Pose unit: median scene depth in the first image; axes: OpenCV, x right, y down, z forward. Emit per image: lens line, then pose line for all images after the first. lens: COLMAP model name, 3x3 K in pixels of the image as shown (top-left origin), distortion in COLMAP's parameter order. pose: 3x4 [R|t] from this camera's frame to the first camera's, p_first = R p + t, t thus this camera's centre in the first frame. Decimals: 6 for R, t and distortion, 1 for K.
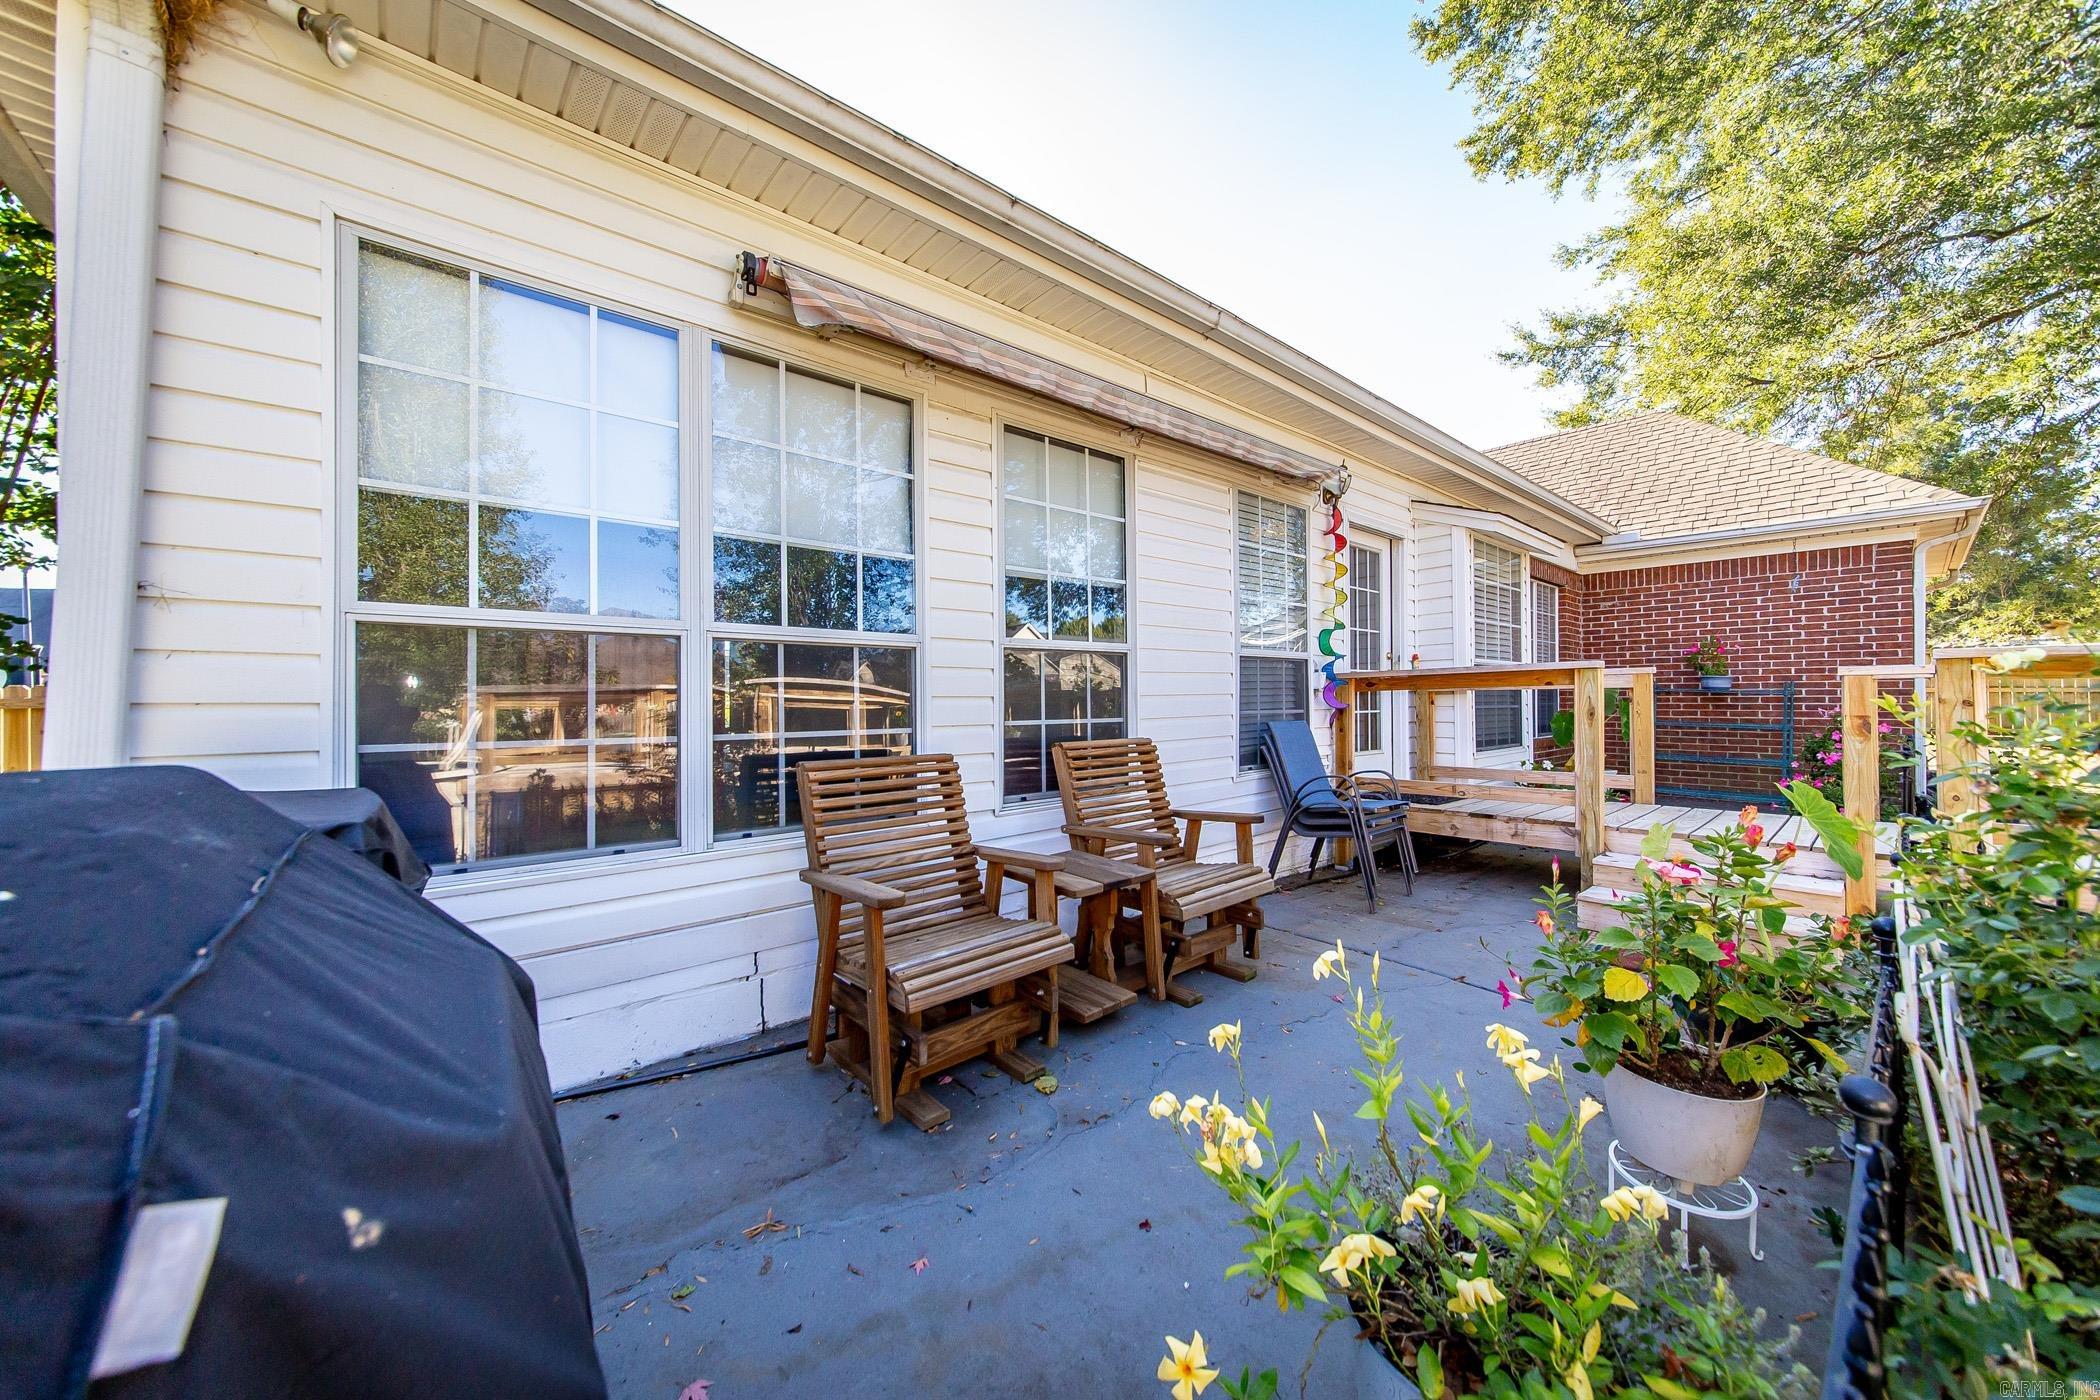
lens RADIAL K [[758.6, 0, 1050.0], [0, 758.6, 700.0], [0, 0, 1]] dist [-0.002016, -0.000319]
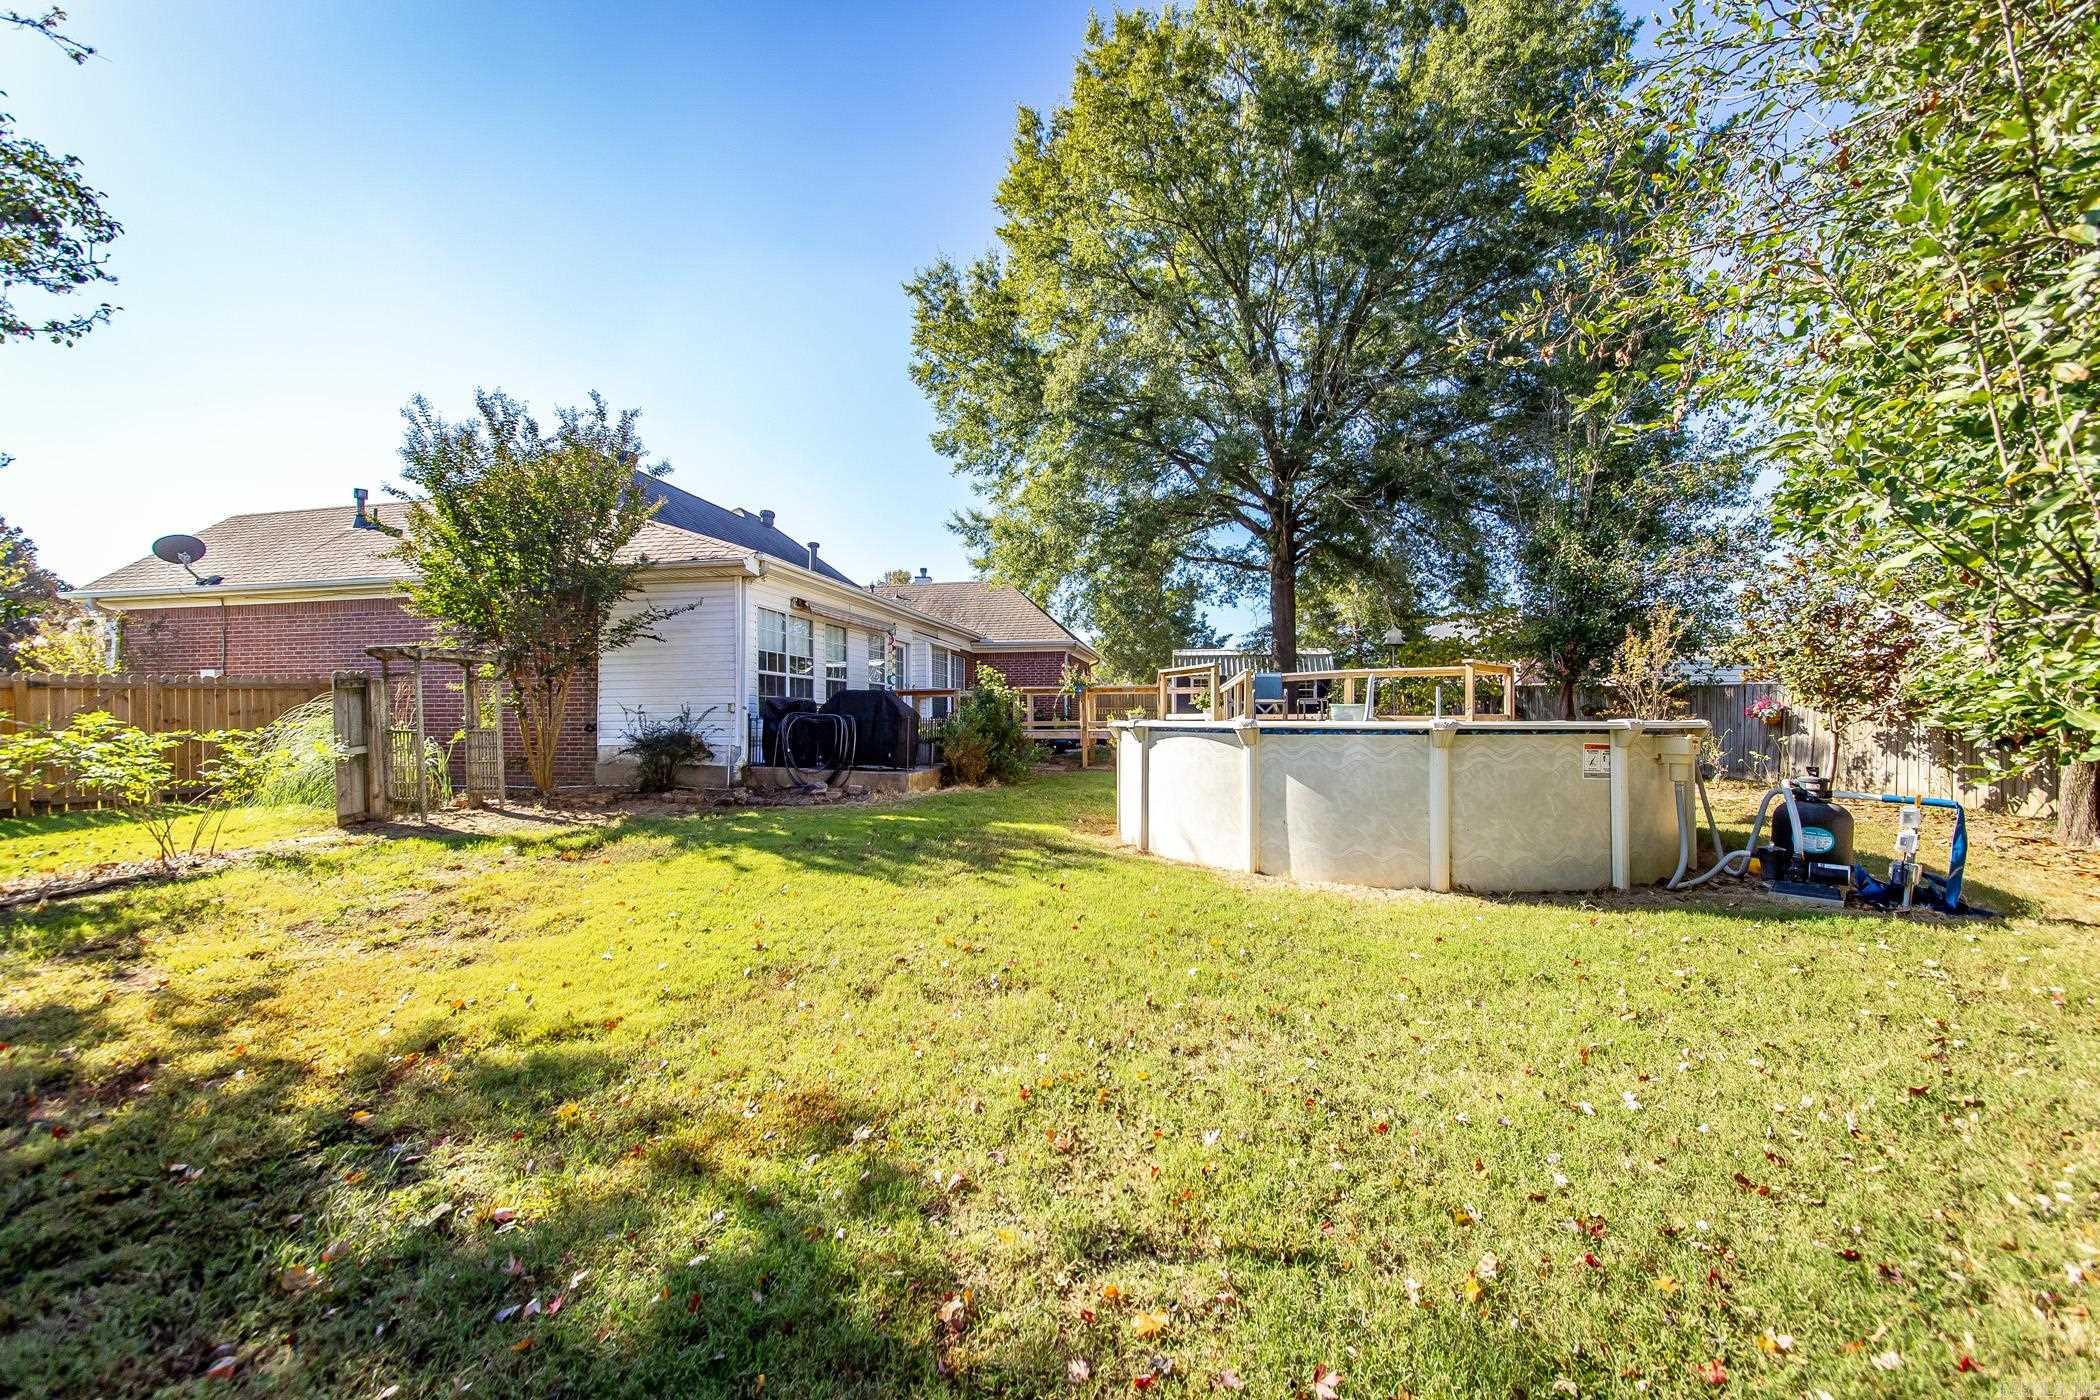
lens RADIAL K [[744.0, 0, 1047.6], [0, 744.0, 680.6], [0, 0, 1]] dist [-0.000326, 0.000033]
pose [[0.791715, 0.034351, 0.609924, -0.905928], [-0.004230, 0.998702, -0.050756, 0.073962], [-0.610876, 0.037605, 0.790833, -1.668991]]
